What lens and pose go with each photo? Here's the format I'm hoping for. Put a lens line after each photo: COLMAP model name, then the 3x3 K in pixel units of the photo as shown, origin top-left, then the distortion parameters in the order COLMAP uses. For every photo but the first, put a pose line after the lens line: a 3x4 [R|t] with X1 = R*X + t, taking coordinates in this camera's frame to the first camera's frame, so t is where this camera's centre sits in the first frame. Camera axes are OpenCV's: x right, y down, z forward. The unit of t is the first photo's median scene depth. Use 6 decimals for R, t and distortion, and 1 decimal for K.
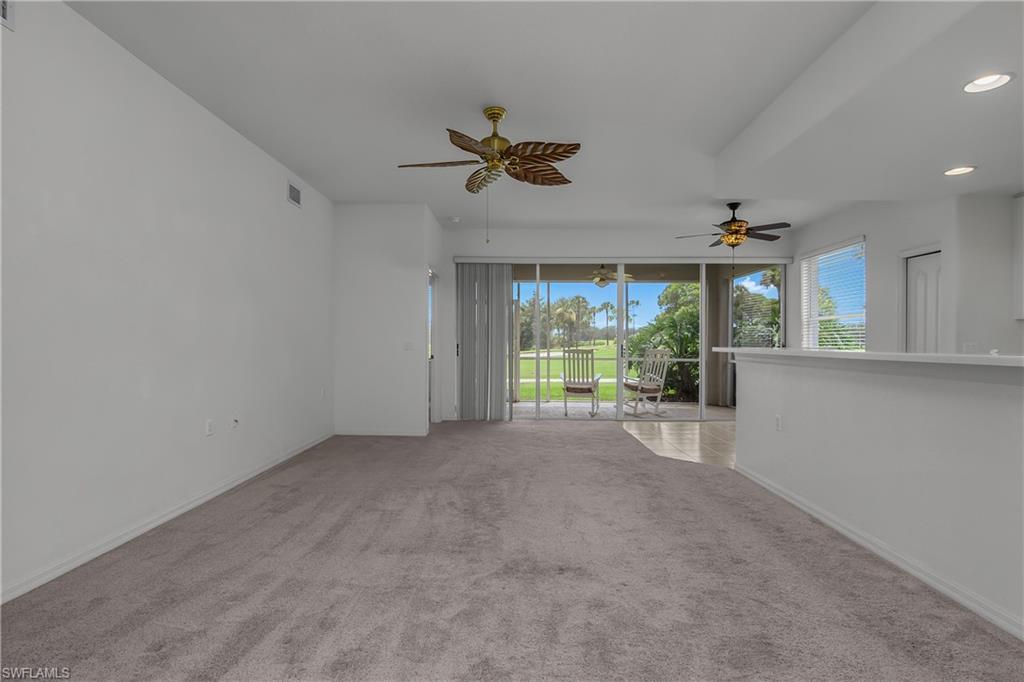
lens RADIAL K [[508.7, 0, 508.6], [0, 508.7, 346.5], [0, 0, 1]] dist [-0.022999, 0.004910]
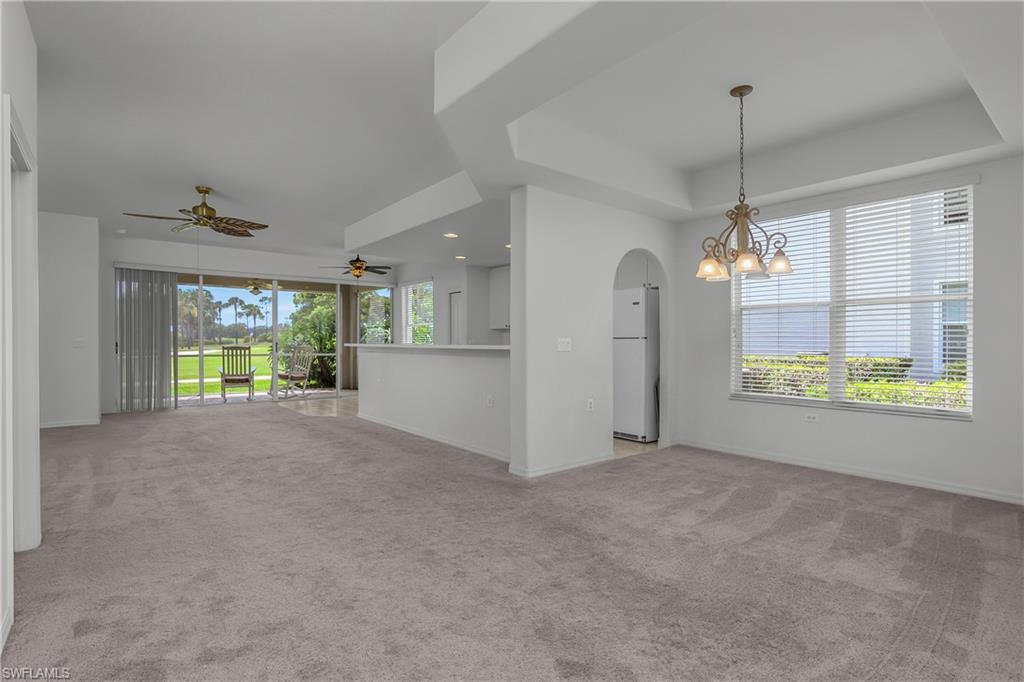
lens RADIAL K [[508.7, 0, 512.7], [0, 508.7, 345.1], [0, 0, 1]] dist [-0.022999, 0.004910]
pose [[0.766991, -0.009372, 0.641590, -0.151836], [0.008643, 0.999954, 0.004275, 0.002729], [-0.641600, 0.002266, 0.767036, -0.396712]]
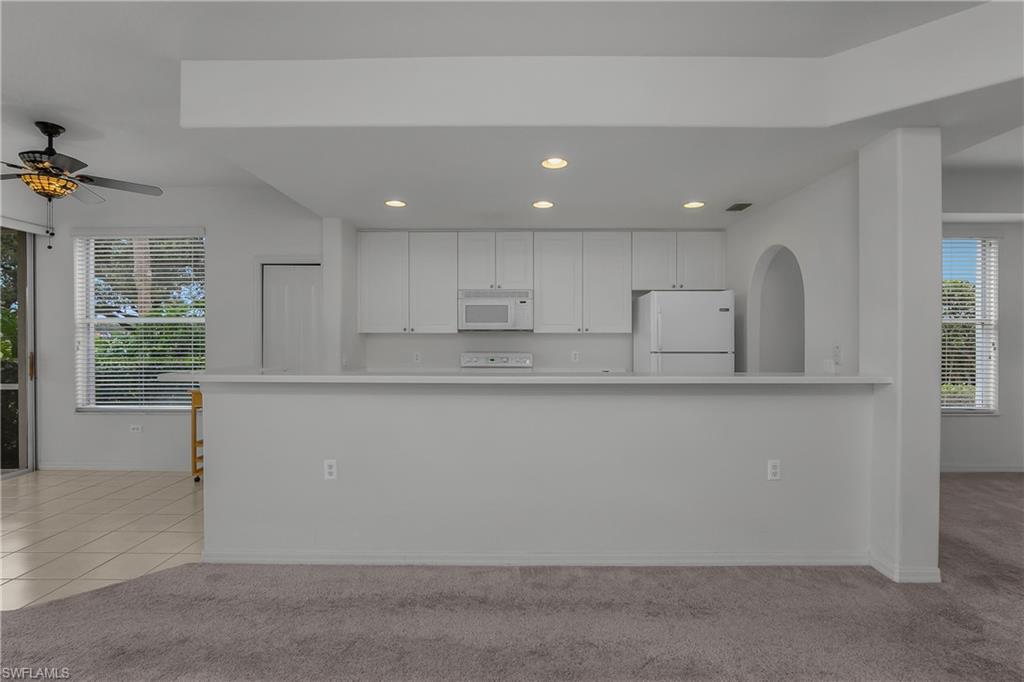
lens RADIAL K [[508.7, 0, 516.5], [0, 508.7, 343.4], [0, 0, 1]] dist [-0.022999, 0.004910]
pose [[-0.009443, -0.012577, 0.999876, -0.132520], [0.005351, 0.999906, 0.012628, -0.025485], [-0.999941, 0.005469, -0.009375, 0.389929]]
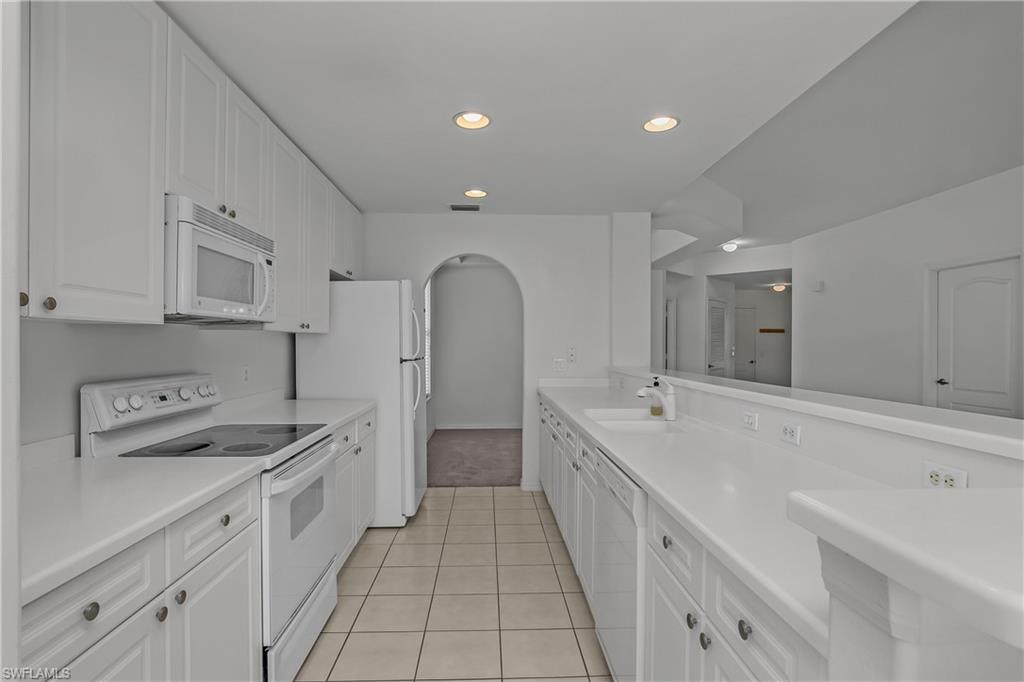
lens RADIAL K [[508.7, 0, 498.7], [0, 508.7, 349.3], [0, 0, 1]] dist [-0.022999, 0.004910]
pose [[-0.999320, -0.008835, -0.035811, 0.467165], [-0.009503, 0.999783, 0.018539, -0.025667], [0.035640, 0.018867, -0.999187, 0.718148]]
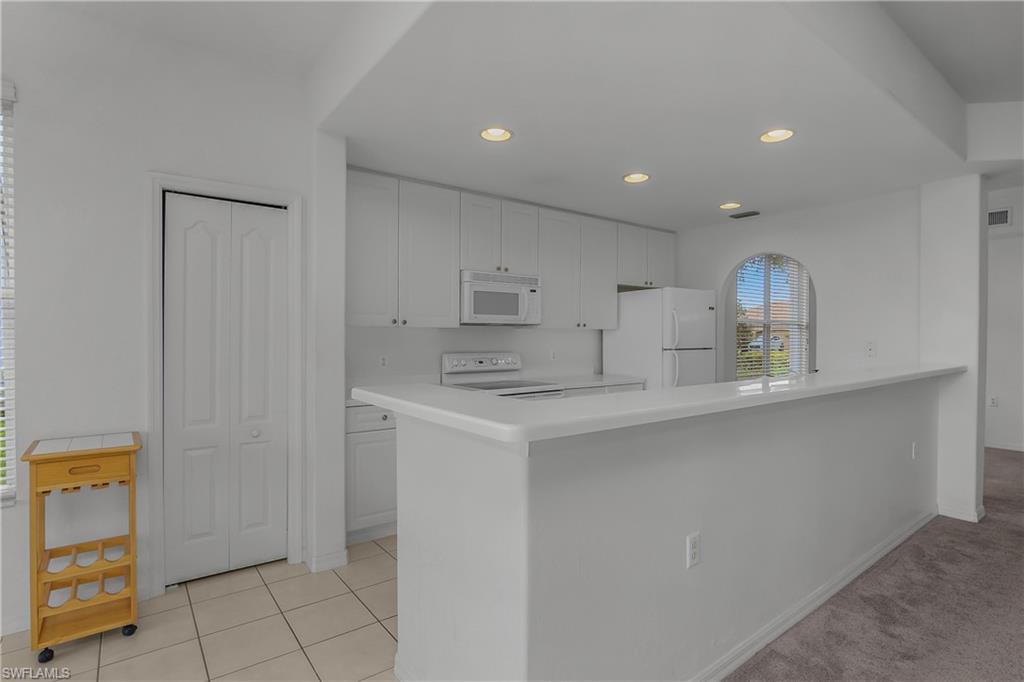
lens RADIAL K [[508.7, 0, 503.6], [0, 508.7, 335.4], [0, 0, 1]] dist [-0.022999, 0.004910]
pose [[-0.606103, -0.007490, 0.795351, 0.145480], [-0.001200, 0.999963, 0.008503, -0.027883], [-0.795385, 0.004199, -0.606089, 0.770554]]
